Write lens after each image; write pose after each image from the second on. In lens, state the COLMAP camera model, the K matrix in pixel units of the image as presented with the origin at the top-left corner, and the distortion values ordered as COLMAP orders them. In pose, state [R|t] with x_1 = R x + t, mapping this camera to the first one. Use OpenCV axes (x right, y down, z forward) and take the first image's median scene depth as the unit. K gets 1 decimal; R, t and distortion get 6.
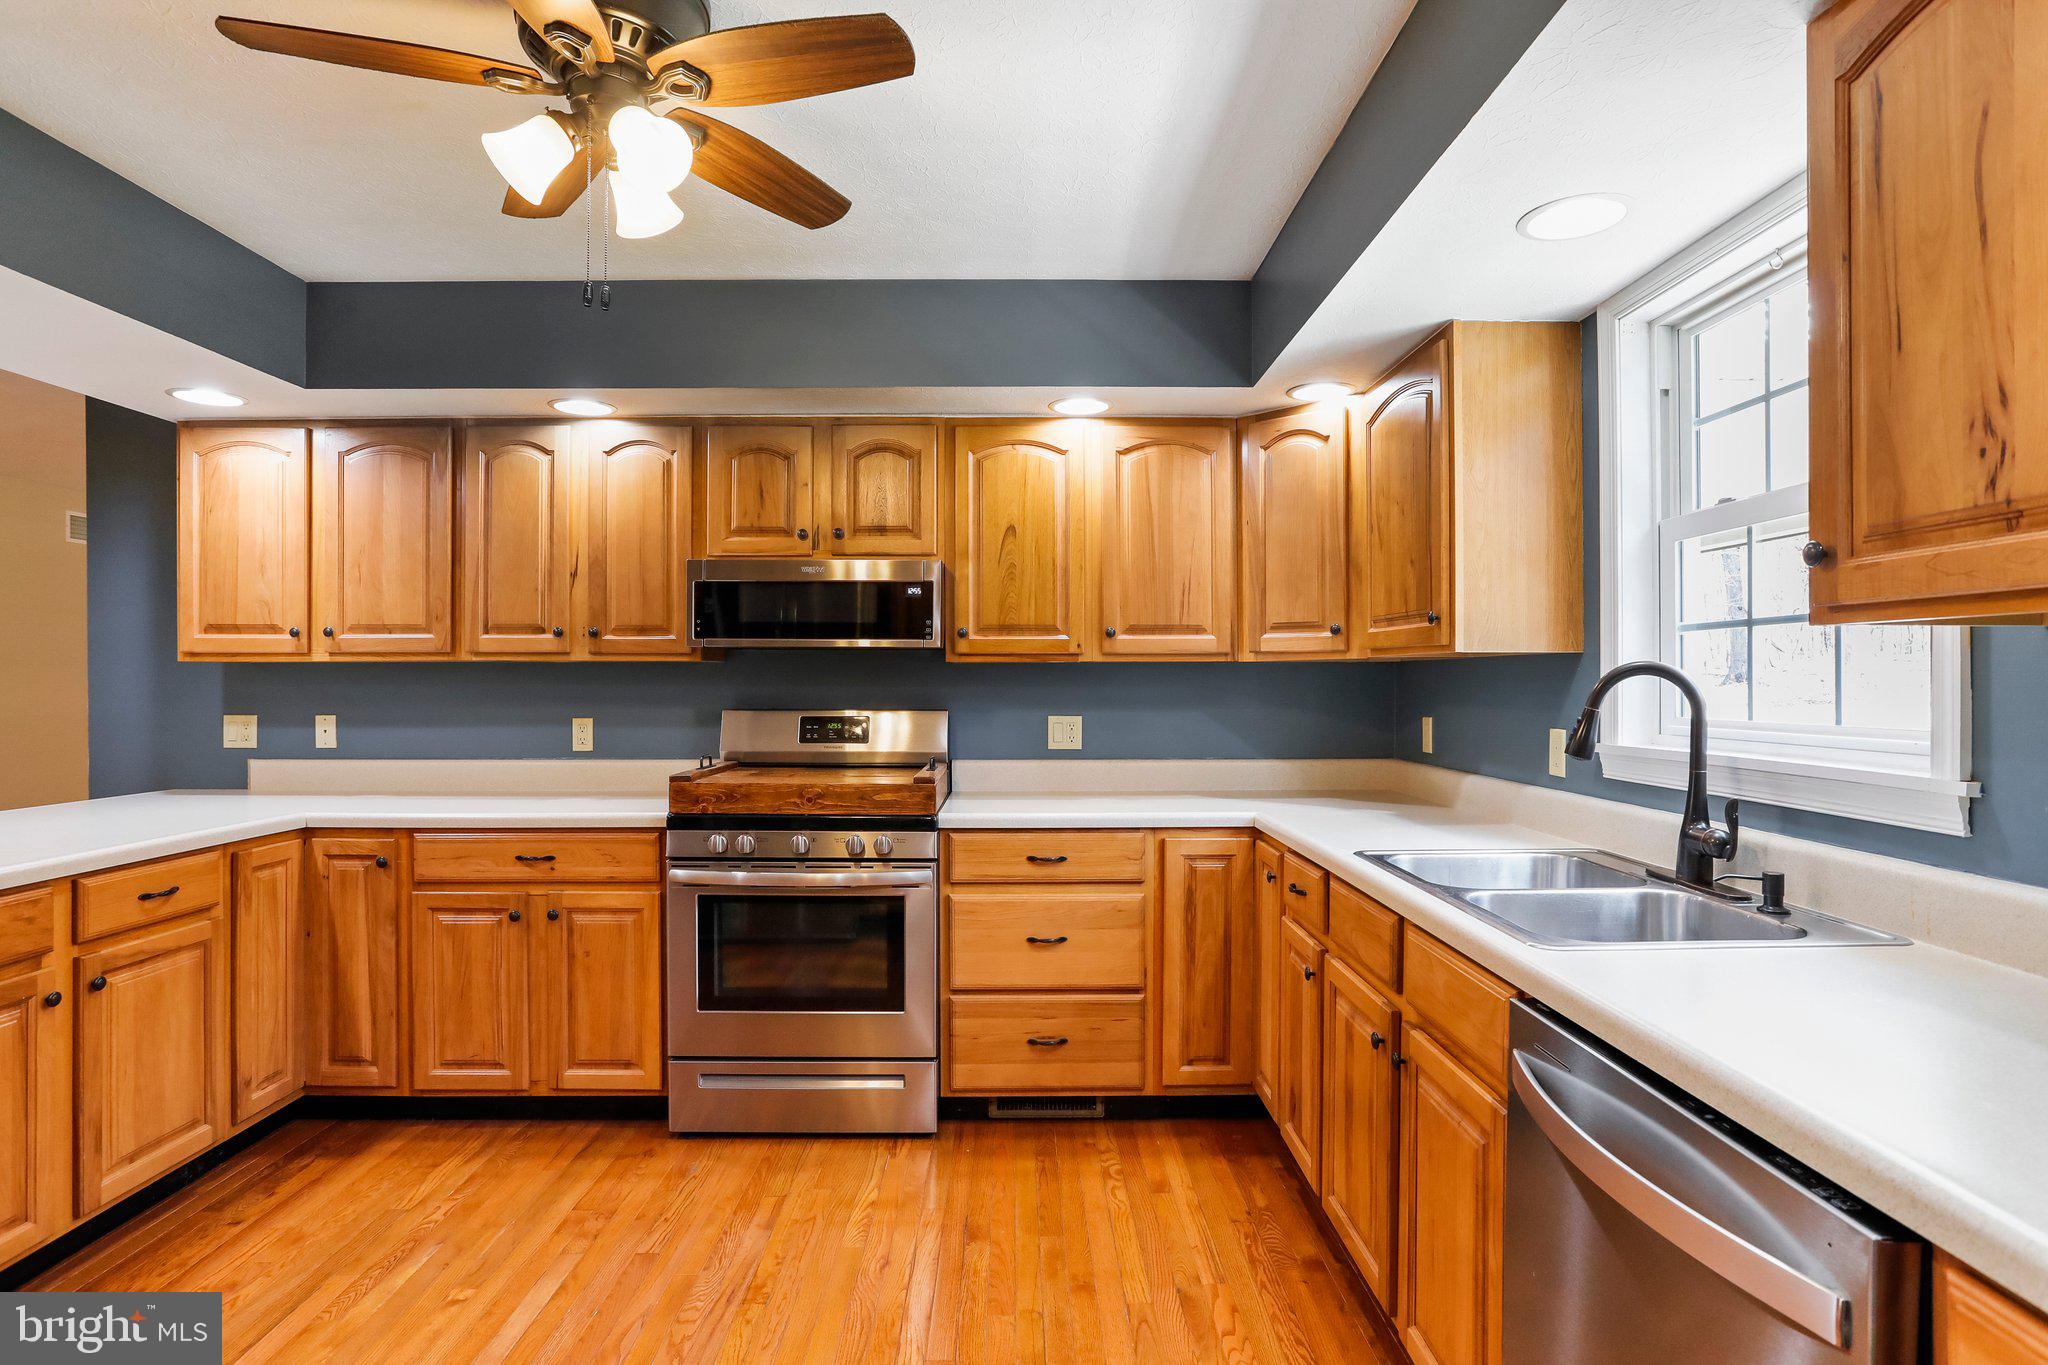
lens RADIAL K [[1049.8, 0, 1027.8], [0, 1049.8, 682.9], [0, 0, 1]] dist [-0.038075, 0.000940]
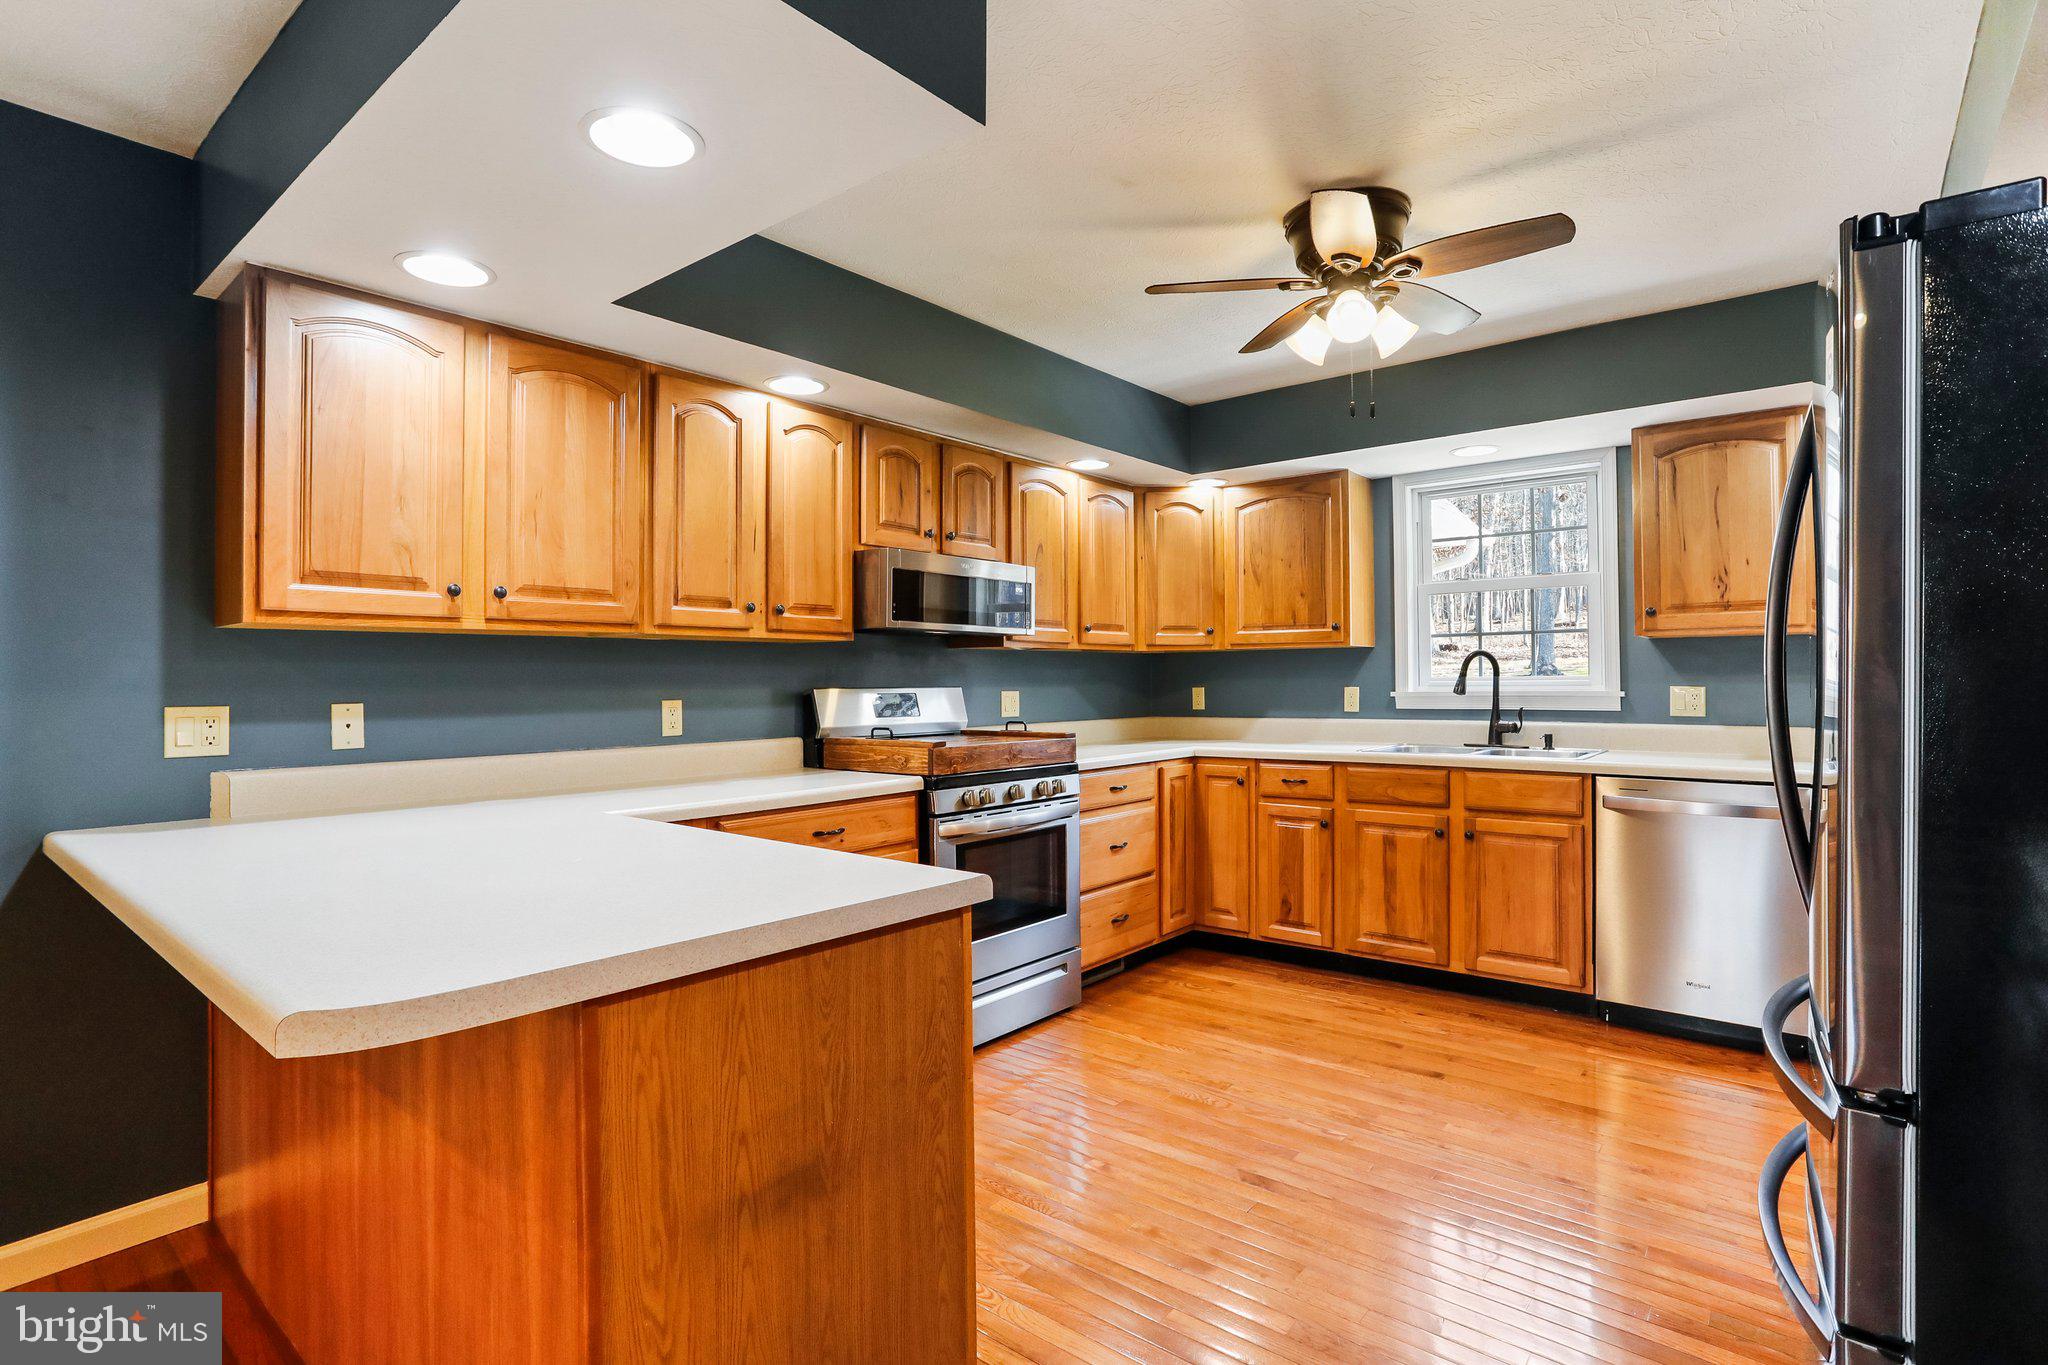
lens RADIAL K [[1007.6, 0, 1034.6], [0, 1007.6, 666.3], [0, 0, 1]] dist [-0.048336, 0.024453]
pose [[0.642374, 0.005684, 0.766370, -0.997705], [0.009973, 0.999826, -0.015775, 0.023079], [-0.766326, 0.017777, 0.642206, 0.200956]]
